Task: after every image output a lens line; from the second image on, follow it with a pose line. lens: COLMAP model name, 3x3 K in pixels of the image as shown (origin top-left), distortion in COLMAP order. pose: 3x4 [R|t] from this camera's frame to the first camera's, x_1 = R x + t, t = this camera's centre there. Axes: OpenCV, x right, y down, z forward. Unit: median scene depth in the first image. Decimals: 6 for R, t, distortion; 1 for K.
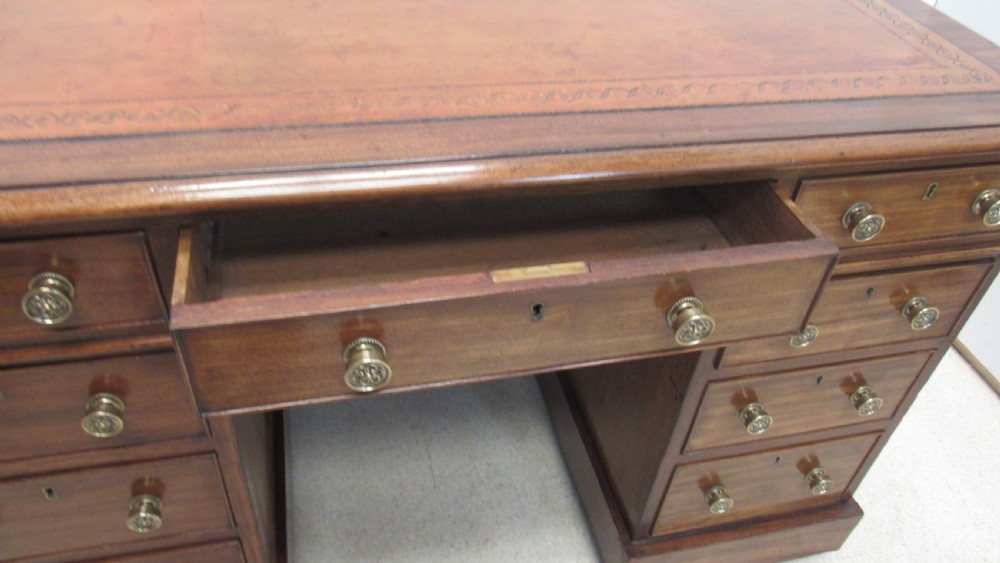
lens RADIAL K [[754.2, 0, 503.2], [0, 754.2, 281.2], [0, 0, 1]] dist [-0.032338, 0.010246]
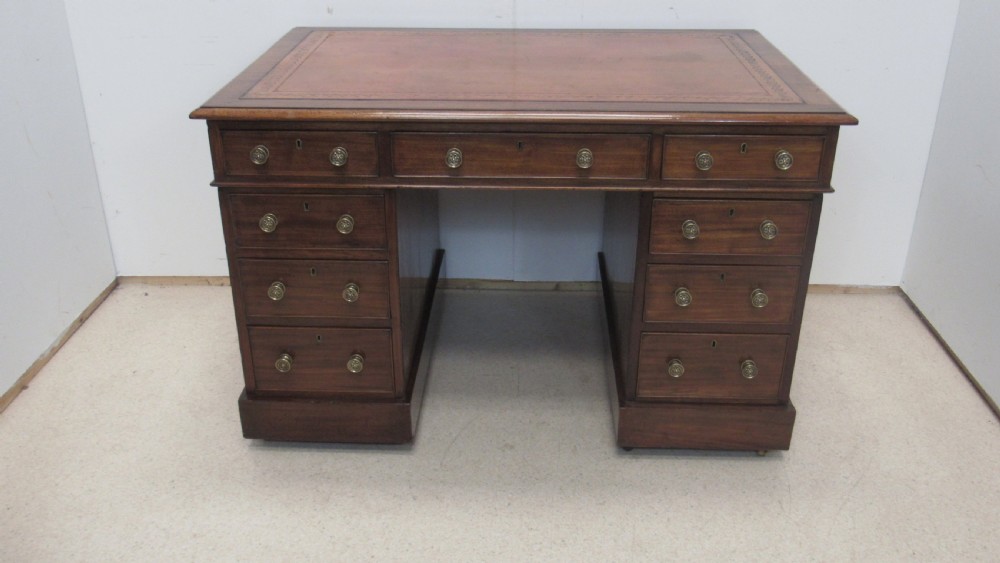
lens RADIAL K [[912.7, 0, 509.0], [0, 912.7, 286.9], [0, 0, 1]] dist [-0.046387, 0.000000]
pose [[0.962976, 0.050995, -0.264719, 0.643498], [-0.116069, 0.964701, -0.236389, 0.892121], [0.243320, 0.258362, 0.934903, -1.328125]]
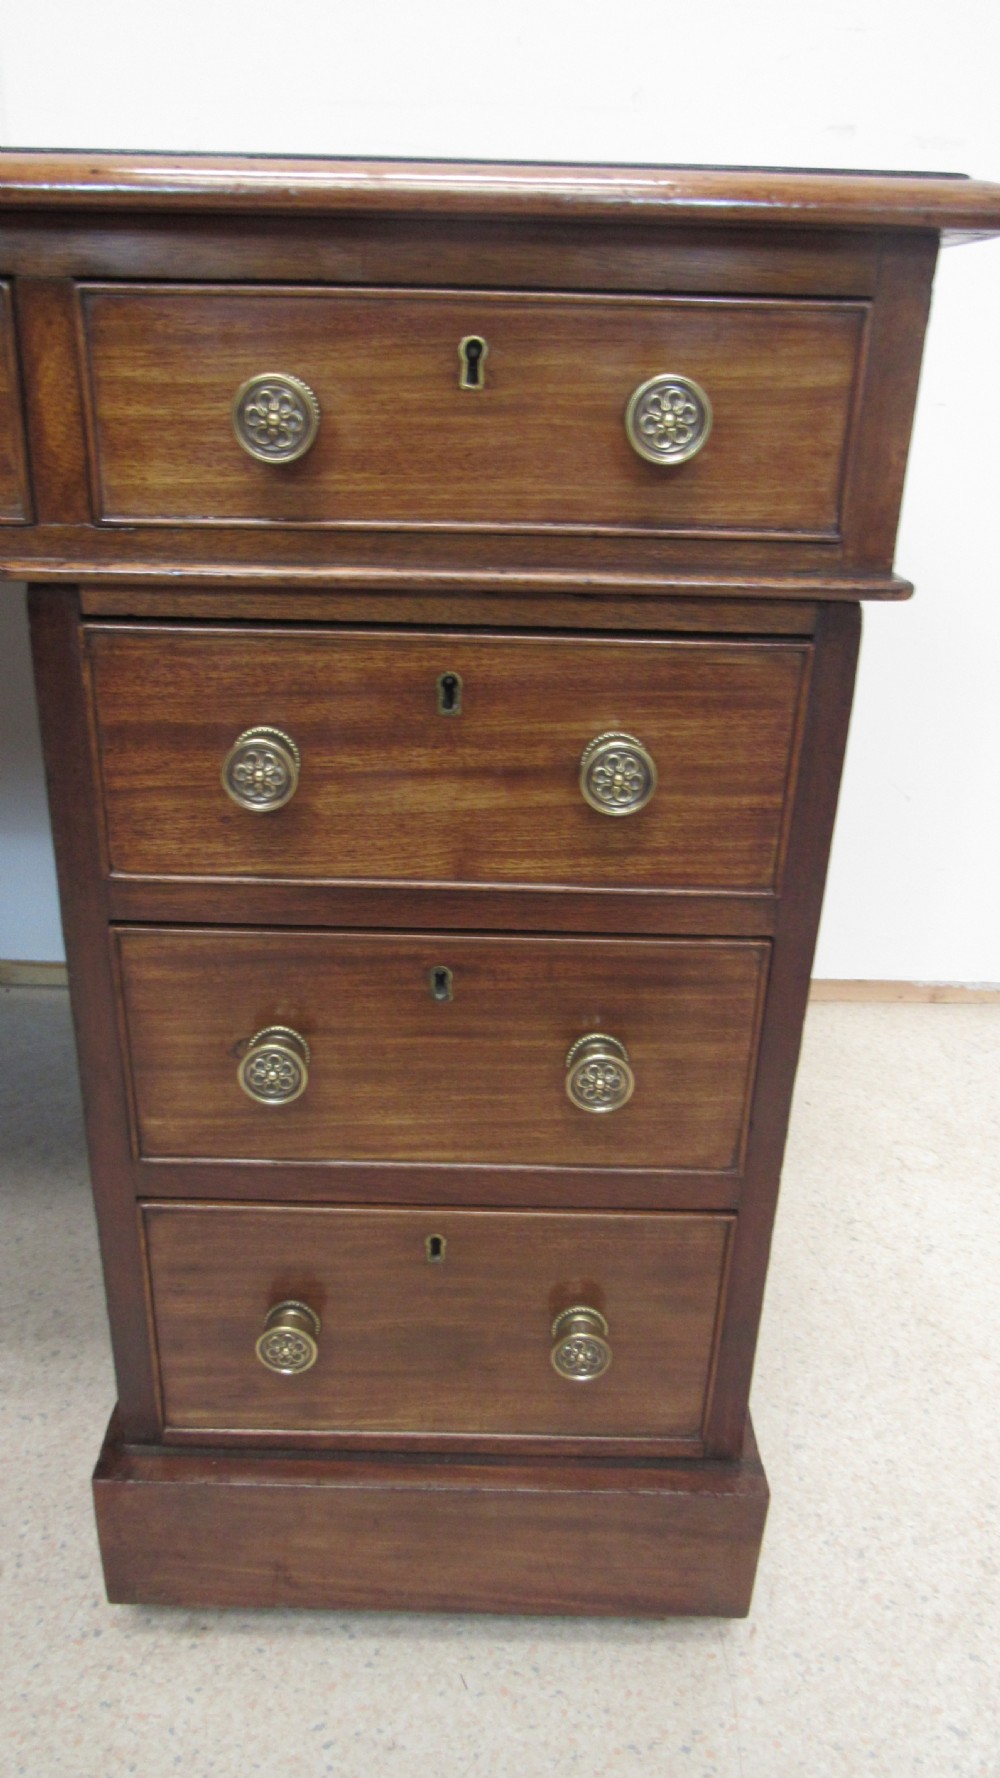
lens RADIAL K [[1270.3, 0, 509.4], [0, 1270.3, 891.4], [0, 0, 1]] dist [-0.031748, 0.014578]
pose [[0.973289, 0.048287, -0.224449, 0.775405], [-0.114042, 0.950174, -0.290109, 0.355897], [0.199257, 0.307957, 0.930301, 0.465808]]
